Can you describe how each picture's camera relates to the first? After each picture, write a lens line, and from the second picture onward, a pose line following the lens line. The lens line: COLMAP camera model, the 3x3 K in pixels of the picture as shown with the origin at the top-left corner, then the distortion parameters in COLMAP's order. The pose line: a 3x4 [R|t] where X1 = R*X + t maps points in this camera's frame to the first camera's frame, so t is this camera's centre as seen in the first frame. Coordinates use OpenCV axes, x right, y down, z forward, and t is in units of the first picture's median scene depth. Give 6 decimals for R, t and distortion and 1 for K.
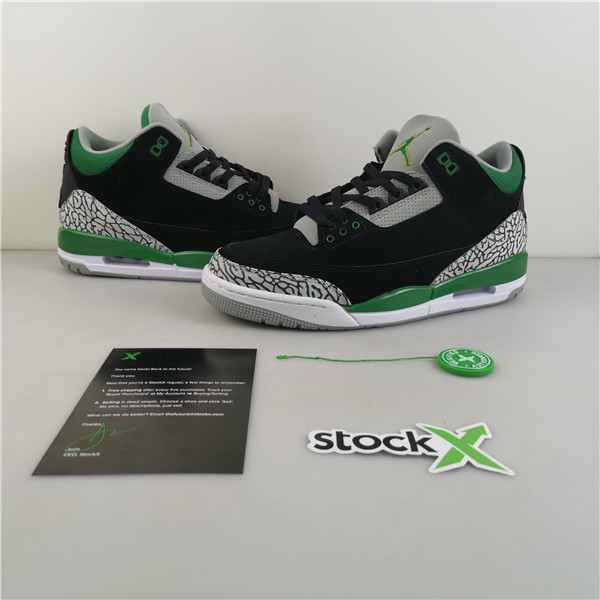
lens RADIAL K [[665.2, 0, 299.6], [0, 665.2, 302.3], [0, 0, 1]] dist [-0.004556, 0.000000]
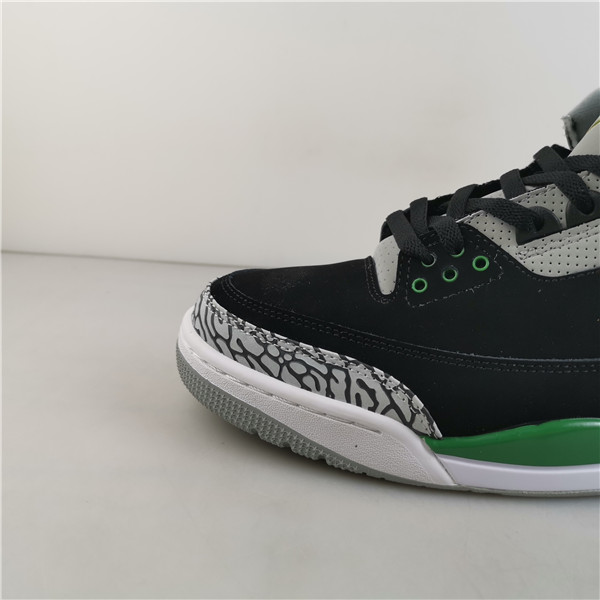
lens RADIAL K [[665.2, 0, 301.3], [0, 665.2, 299.4], [0, 0, 1]] dist [-0.004556, 0.000000]
pose [[0.934896, 0.140044, -0.326124, 0.123286], [-0.159271, 0.986687, -0.032879, -0.058347], [0.317178, 0.082680, 0.944755, 0.545138]]
